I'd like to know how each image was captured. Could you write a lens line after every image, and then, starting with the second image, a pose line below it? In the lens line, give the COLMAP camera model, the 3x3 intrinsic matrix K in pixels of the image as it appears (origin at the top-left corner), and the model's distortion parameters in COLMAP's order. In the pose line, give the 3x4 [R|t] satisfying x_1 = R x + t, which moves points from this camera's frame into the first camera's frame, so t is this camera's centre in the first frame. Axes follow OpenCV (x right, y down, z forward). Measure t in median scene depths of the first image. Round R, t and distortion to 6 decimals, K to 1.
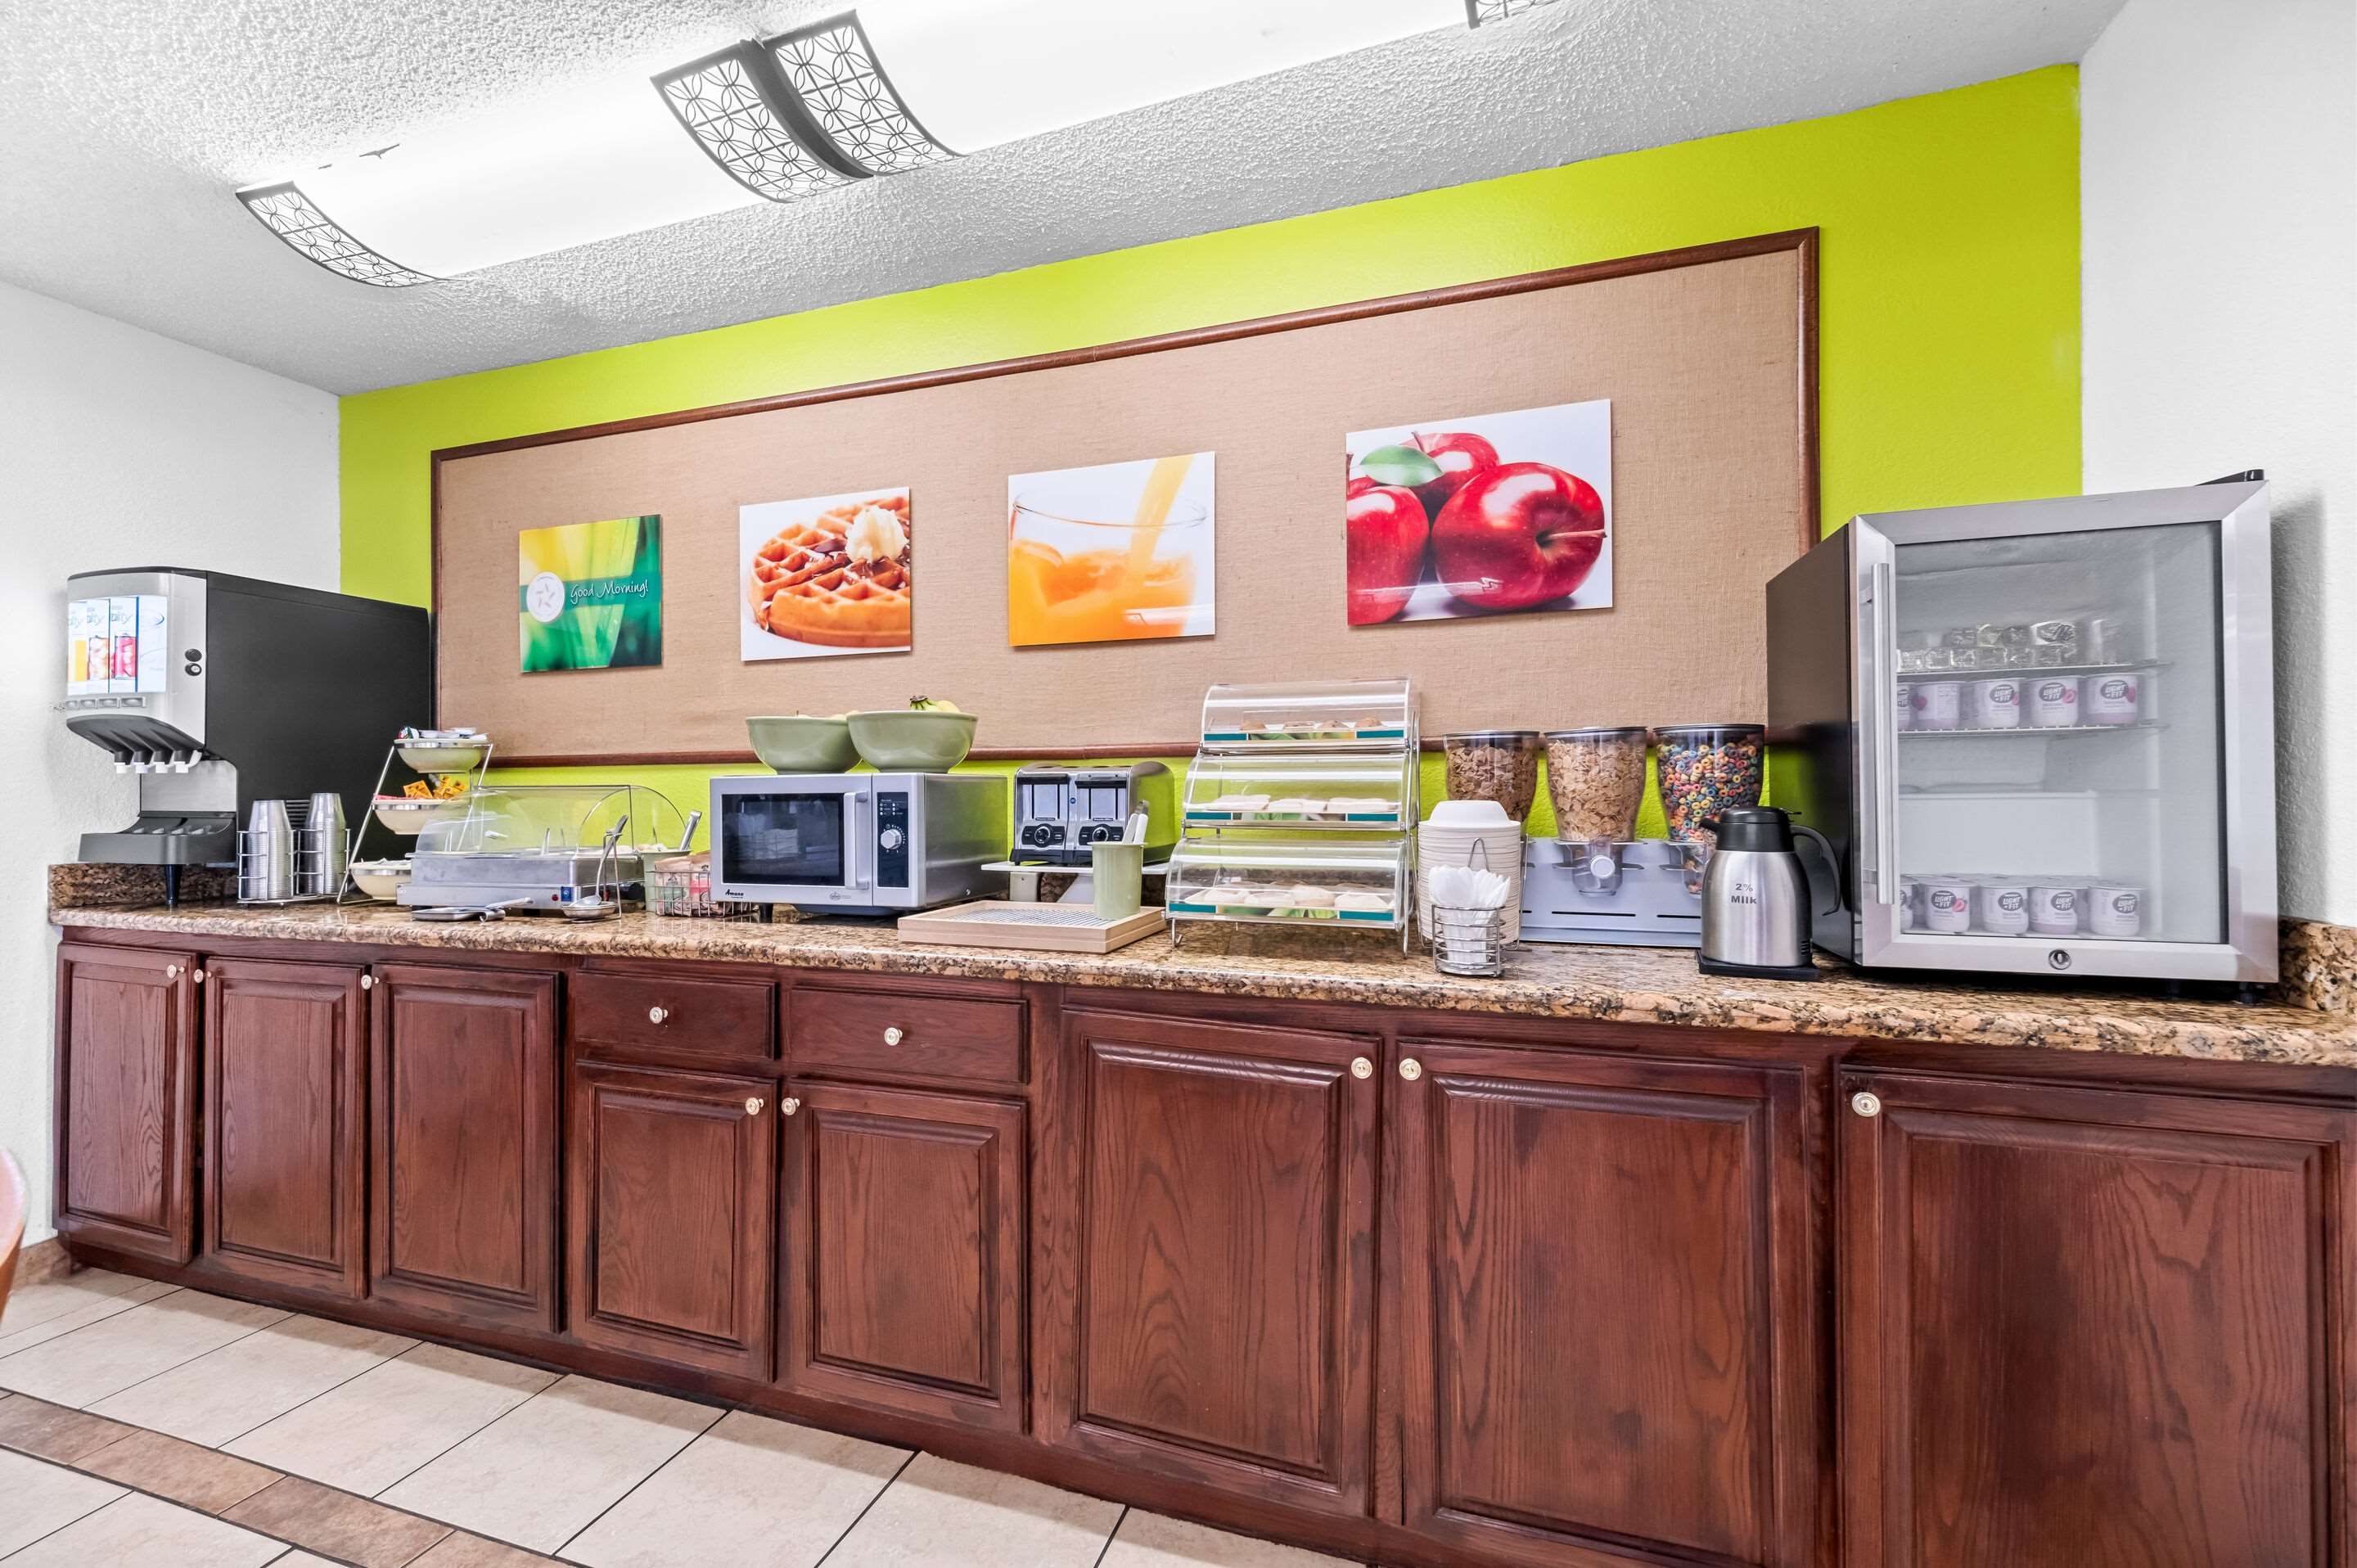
lens RADIAL K [[987.7, 0, 1164.2], [0, 987.7, 781.3], [0, 0, 1]] dist [0.007319, -0.001147]
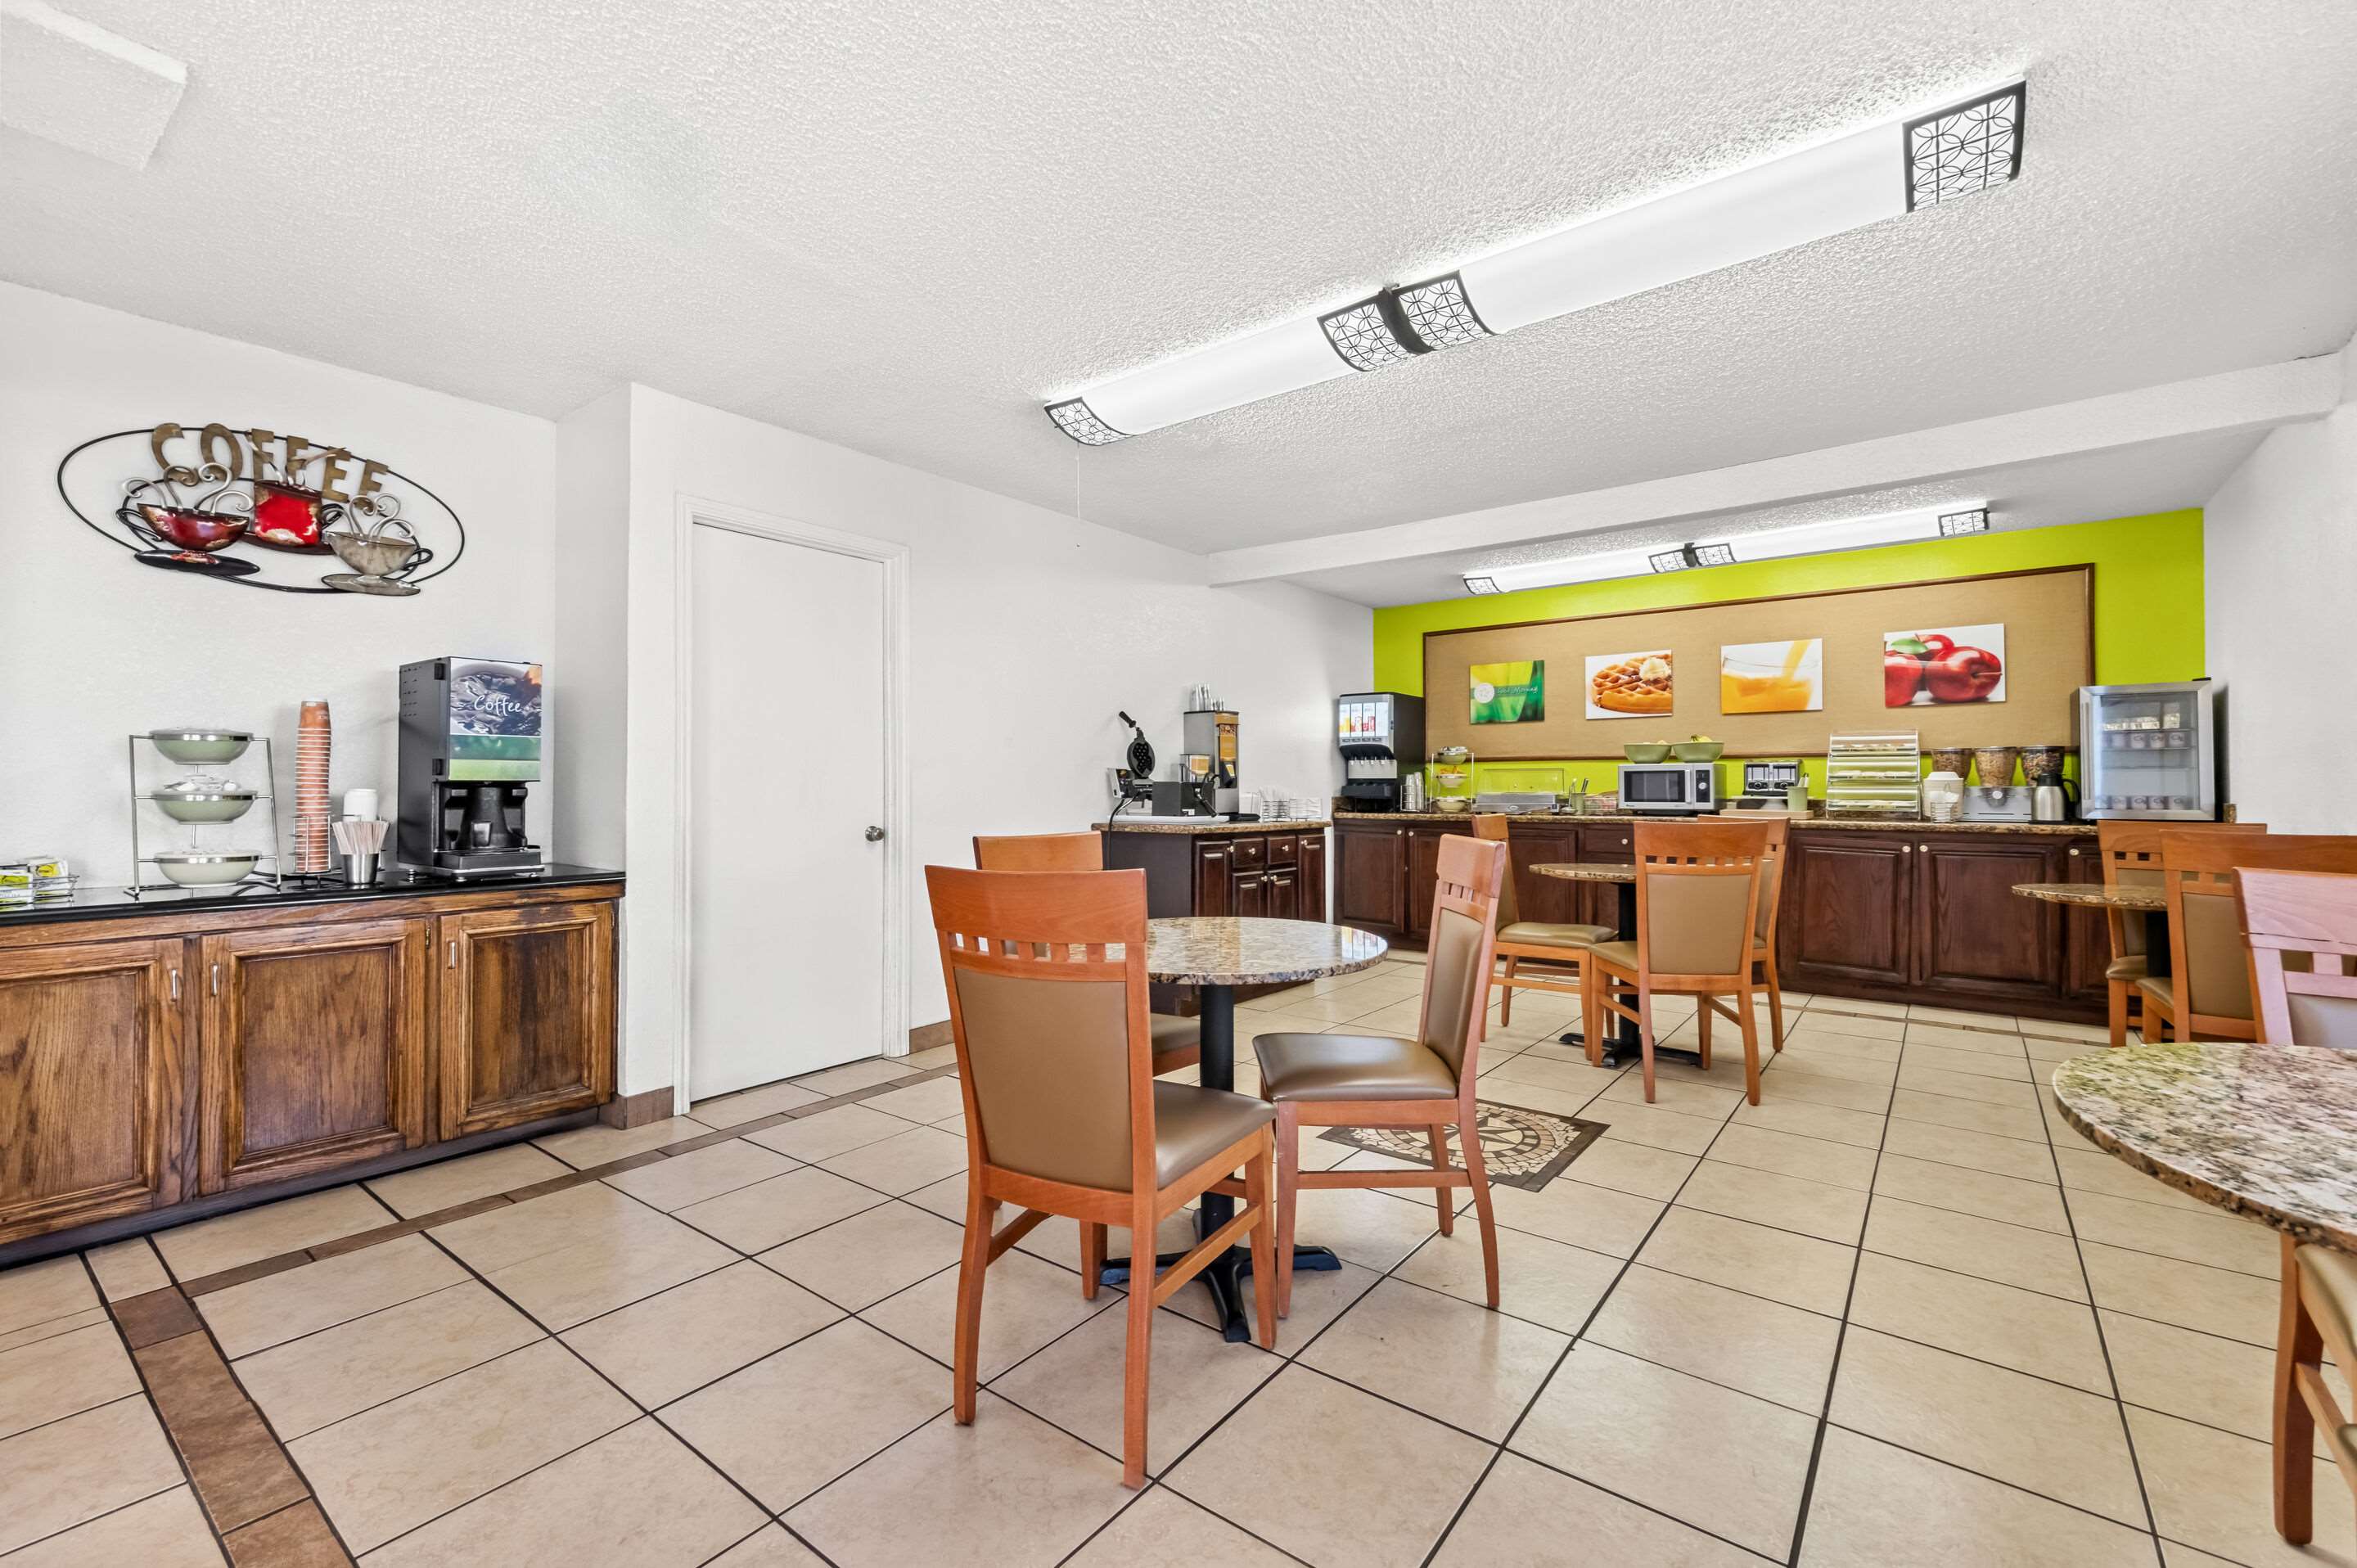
lens RADIAL K [[987.7, 0, 1178.9], [0, 987.7, 768.0], [0, 0, 1]] dist [0.007319, -0.001147]
pose [[0.942165, -0.002484, -0.335141, -0.737457], [0.001020, 0.999989, -0.004546, 0.015880], [0.335148, 0.003942, 0.942157, -2.223189]]
